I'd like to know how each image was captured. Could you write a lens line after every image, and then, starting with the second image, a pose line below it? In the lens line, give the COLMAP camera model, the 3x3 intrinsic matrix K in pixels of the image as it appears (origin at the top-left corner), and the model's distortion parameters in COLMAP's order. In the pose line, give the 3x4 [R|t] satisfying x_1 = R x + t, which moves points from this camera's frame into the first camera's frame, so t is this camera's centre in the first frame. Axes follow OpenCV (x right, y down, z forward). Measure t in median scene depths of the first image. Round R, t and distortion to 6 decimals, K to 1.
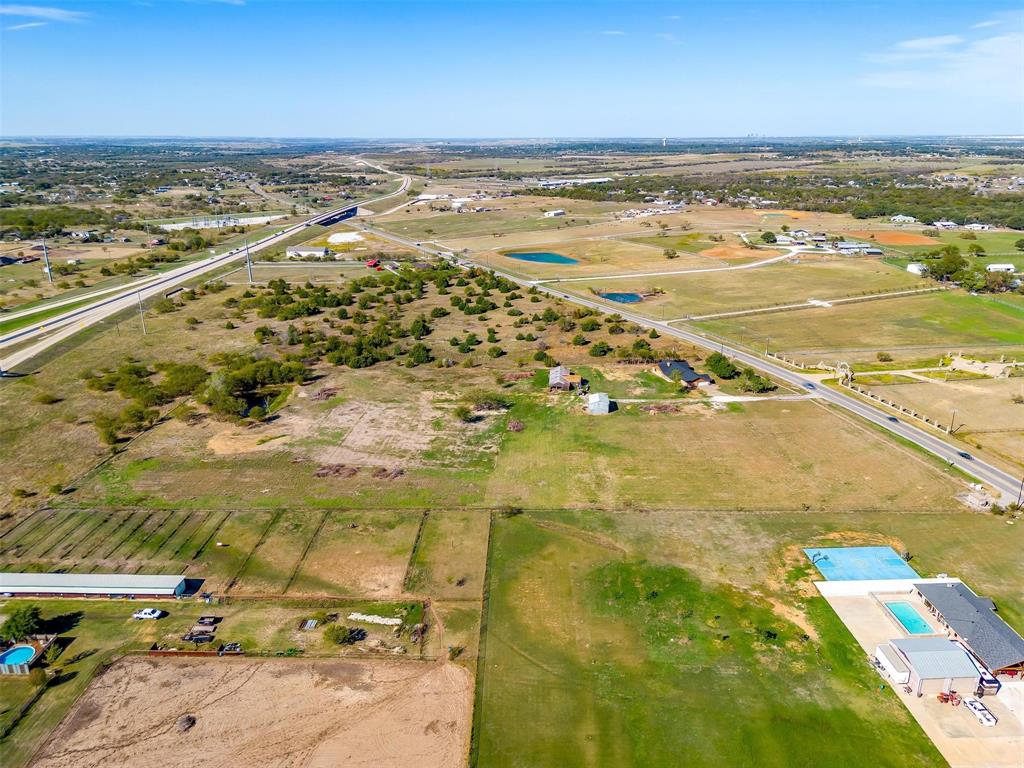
lens RADIAL K [[722.1, 0, 512.6], [0, 722.1, 381.8], [0, 0, 1]] dist [0.070043, -0.066746]
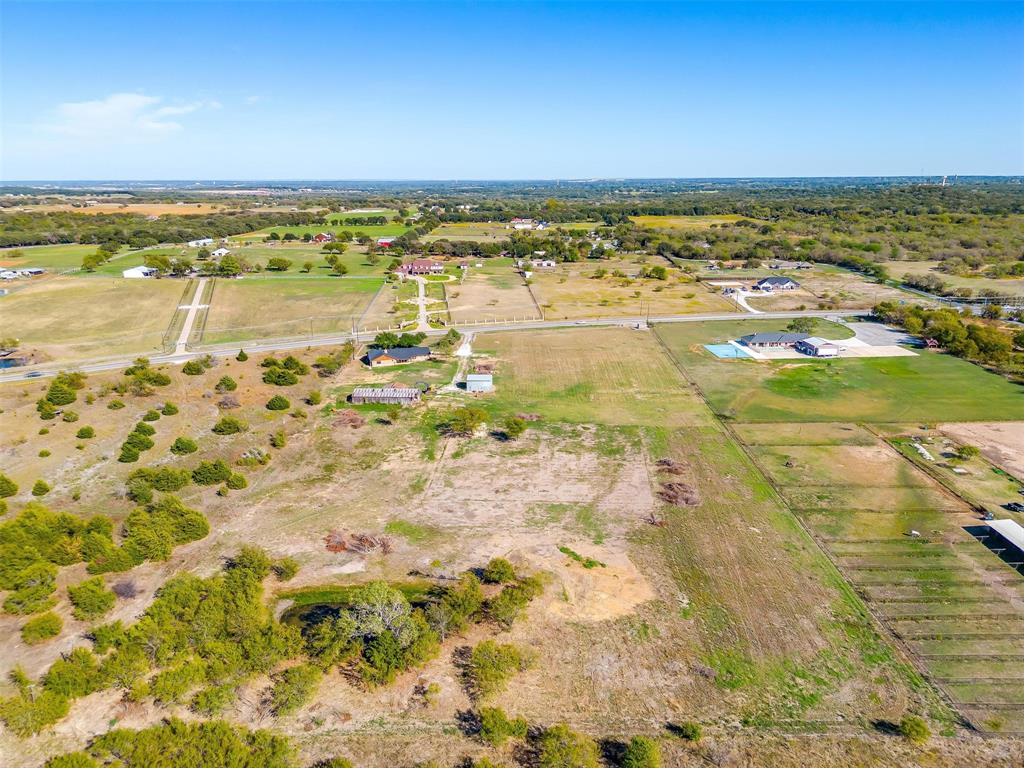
lens RADIAL K [[722.1, 0, 511.2], [0, 722.1, 390.8], [0, 0, 1]] dist [0.070043, -0.066746]
pose [[-0.024214, -0.281032, 0.959393, -0.880426], [0.328087, 0.904288, 0.273171, -0.226971], [-0.944337, 0.321379, 0.070306, 1.003088]]
